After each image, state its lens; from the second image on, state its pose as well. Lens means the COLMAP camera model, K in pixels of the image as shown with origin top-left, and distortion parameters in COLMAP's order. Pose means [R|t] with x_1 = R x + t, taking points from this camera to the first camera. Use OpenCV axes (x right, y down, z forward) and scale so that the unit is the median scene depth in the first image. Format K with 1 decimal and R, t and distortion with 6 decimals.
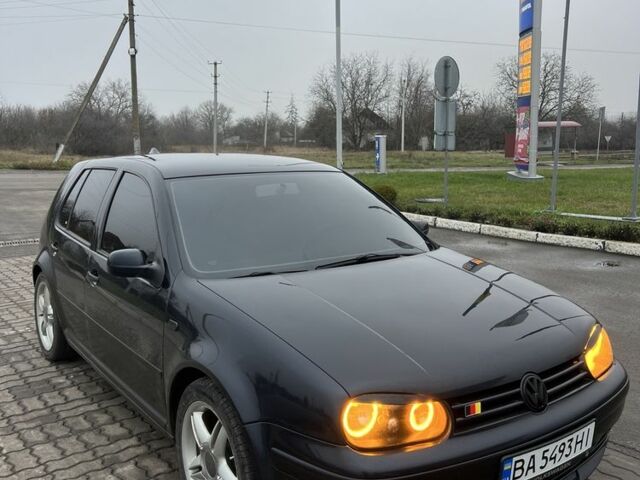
lens RADIAL K [[692.6, 0, 319.0], [0, 692.6, 237.7], [0, 0, 1]] dist [0.028077, 0.000000]
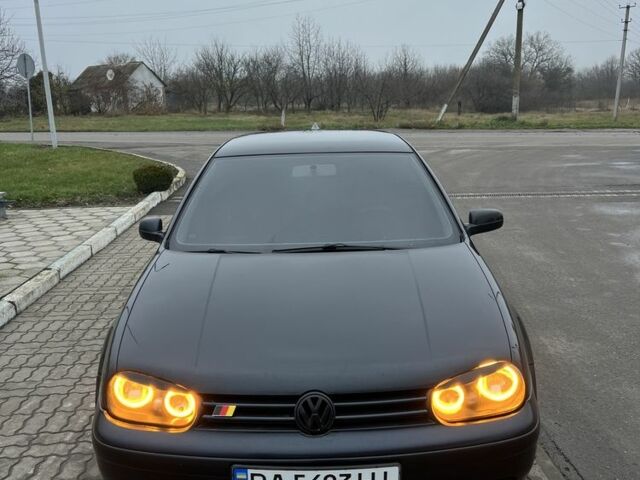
lens RADIAL K [[692.6, 0, 319.1], [0, 692.6, 241.9], [0, 0, 1]] dist [0.028077, 0.000000]
pose [[0.780944, 0.109220, -0.614978, 0.599346], [-0.062575, 0.993320, 0.096951, -0.065904], [0.621459, -0.037231, 0.782562, 0.203162]]
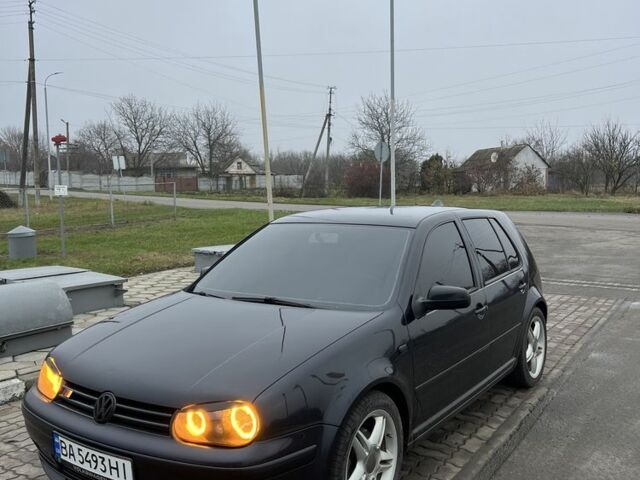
lens RADIAL K [[692.6, 0, 319.4], [0, 692.6, 241.6], [0, 0, 1]] dist [0.028077, 0.000000]
pose [[0.245820, 0.071672, -0.966662, 1.092328], [-0.119307, 0.991917, 0.043205, -0.115717], [0.961945, 0.104709, 0.252384, 0.714229]]
